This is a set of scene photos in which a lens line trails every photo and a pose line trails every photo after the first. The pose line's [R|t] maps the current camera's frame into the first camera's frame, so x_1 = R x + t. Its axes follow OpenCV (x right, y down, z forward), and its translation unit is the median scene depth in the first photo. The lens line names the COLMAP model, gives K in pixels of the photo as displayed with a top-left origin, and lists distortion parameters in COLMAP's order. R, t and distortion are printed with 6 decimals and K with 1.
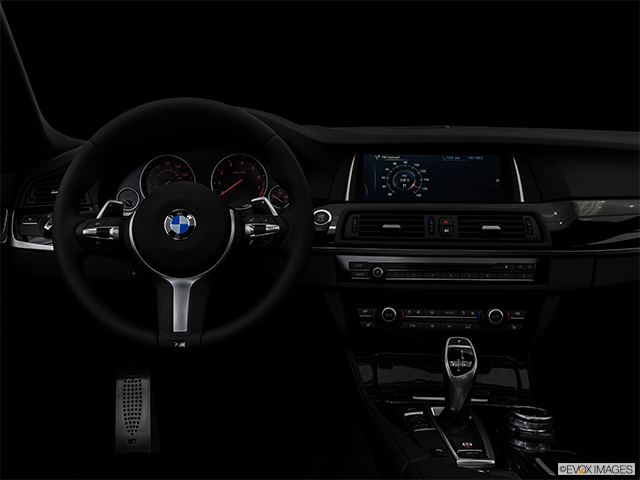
lens RADIAL K [[610.6, 0, 285.6], [0, 610.6, 284.7], [0, 0, 1]] dist [-0.086521, 0.001589]
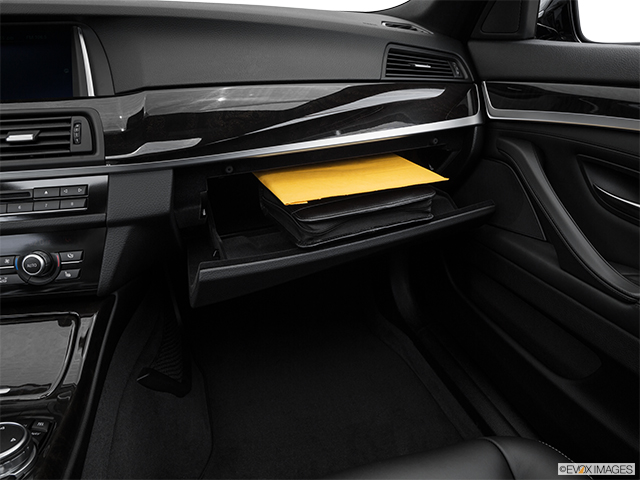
lens RADIAL K [[481.2, 0, 320.0], [0, 481.2, 240.0], [0, 0, 1]] dist [-0.151083, 0.113635]
pose [[0.952435, -0.104695, 0.286195, 0.502911], [0.057870, 0.984182, 0.167442, -0.046279], [-0.299198, -0.142915, 0.943428, 0.376657]]
